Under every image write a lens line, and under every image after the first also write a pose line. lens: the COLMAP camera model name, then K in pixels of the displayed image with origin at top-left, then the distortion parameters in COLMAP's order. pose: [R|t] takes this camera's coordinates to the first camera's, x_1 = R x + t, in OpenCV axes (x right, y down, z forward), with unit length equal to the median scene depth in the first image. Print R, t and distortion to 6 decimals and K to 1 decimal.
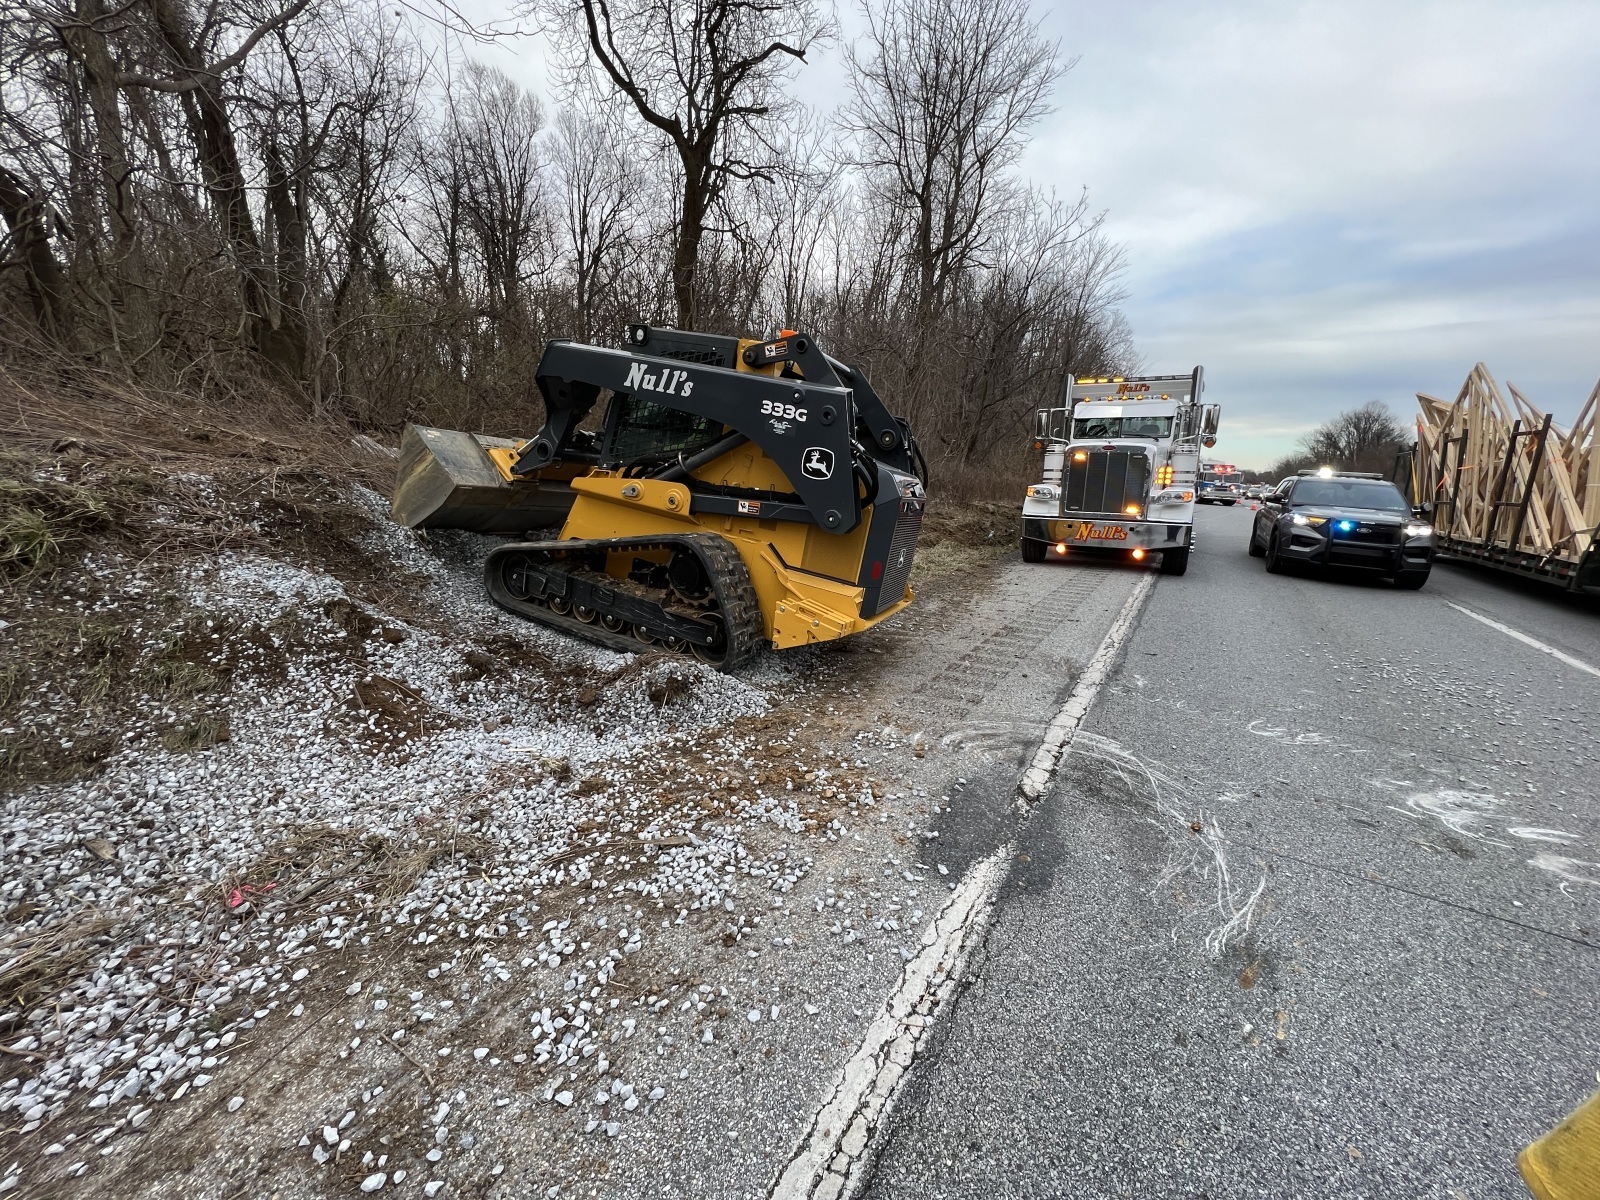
lens RADIAL K [[626.0, 0, 806.2], [0, 626.0, 602.5], [0, 0, 1]] dist [-0.002210, -0.000272]
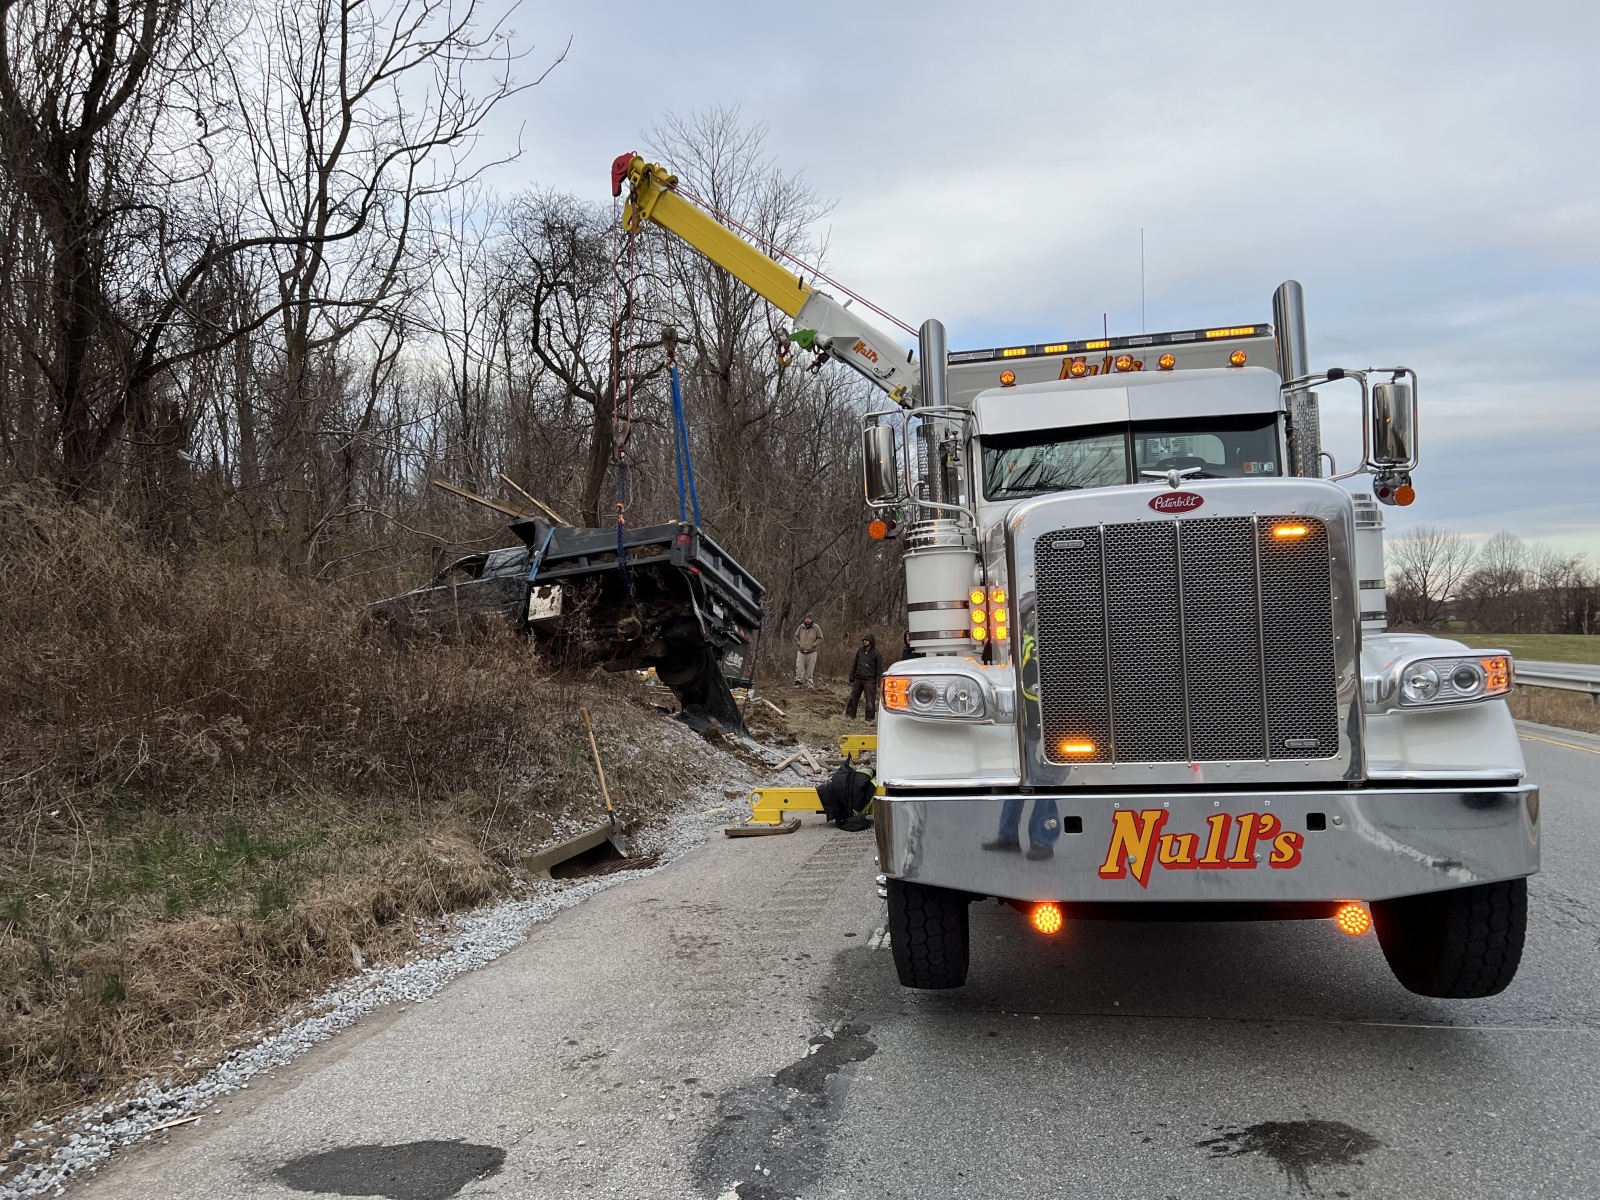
lens RADIAL K [[1167.8, 0, 800.0], [0, 1167.8, 600.0], [0, 0, 1]] dist [0.069912, -0.000217]
pose [[0.943121, -0.048562, 0.328883, 0.312999], [0.121657, 0.971069, -0.205484, -0.223822], [-0.309389, 0.233807, 0.921744, 1.054714]]
